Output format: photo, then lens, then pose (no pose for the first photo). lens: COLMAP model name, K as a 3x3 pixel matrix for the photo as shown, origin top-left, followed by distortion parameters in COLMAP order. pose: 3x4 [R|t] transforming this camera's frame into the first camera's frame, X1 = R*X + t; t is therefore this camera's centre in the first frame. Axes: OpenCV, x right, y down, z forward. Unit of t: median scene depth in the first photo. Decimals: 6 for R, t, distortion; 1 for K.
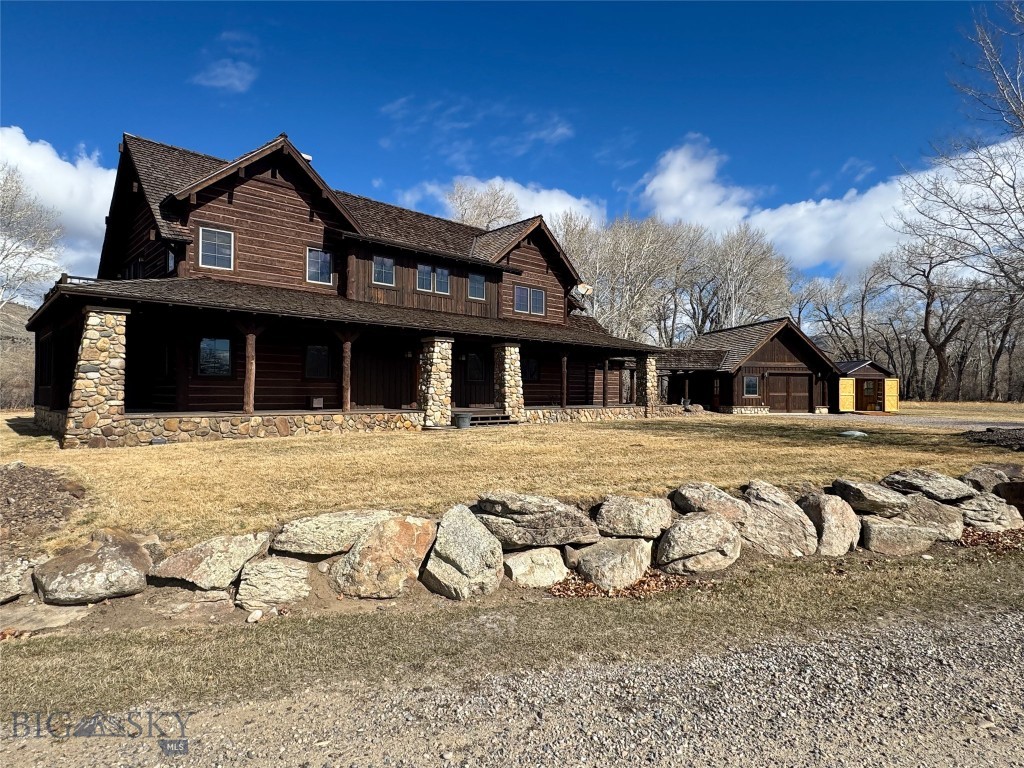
lens RADIAL K [[571.9, 0, 512.0], [0, 571.9, 384.0], [0, 0, 1]] dist [-0.002563, -0.000035]
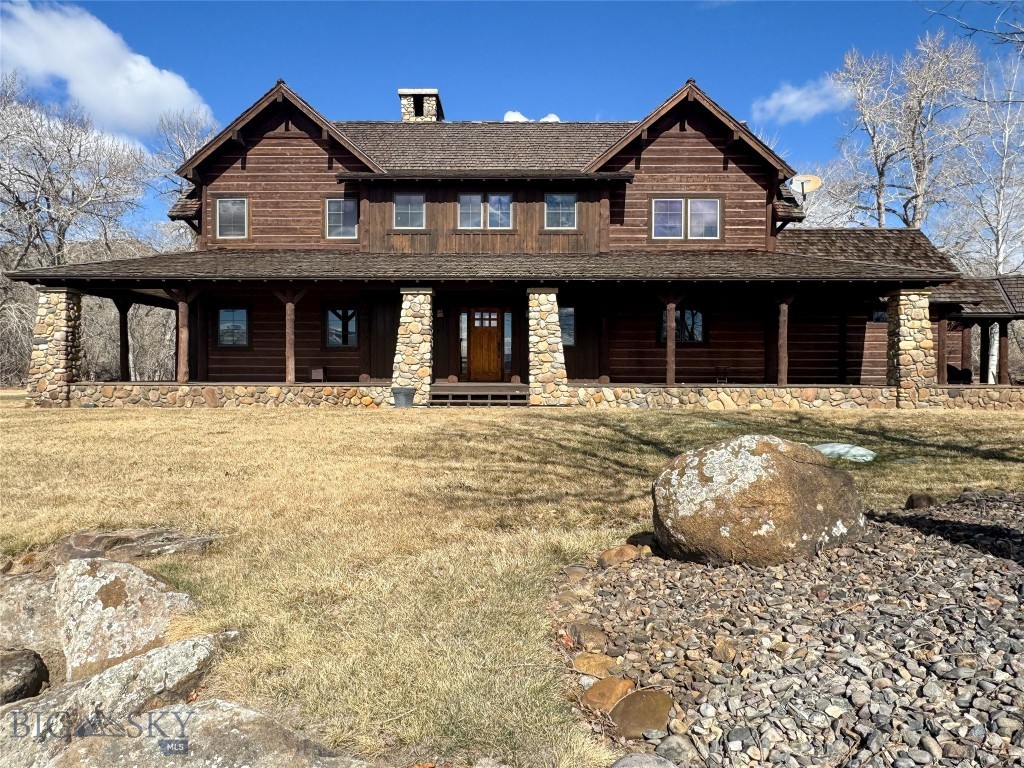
lens RADIAL K [[613.4, 0, 512.0], [0, 613.4, 401.1], [0, 0, 1]] dist [-0.005921, -0.003372]
pose [[0.716770, 0.039774, -0.696174, 0.535417], [0.011232, 0.997584, 0.068559, 0.013395], [0.697219, -0.056961, 0.714592, 0.502021]]
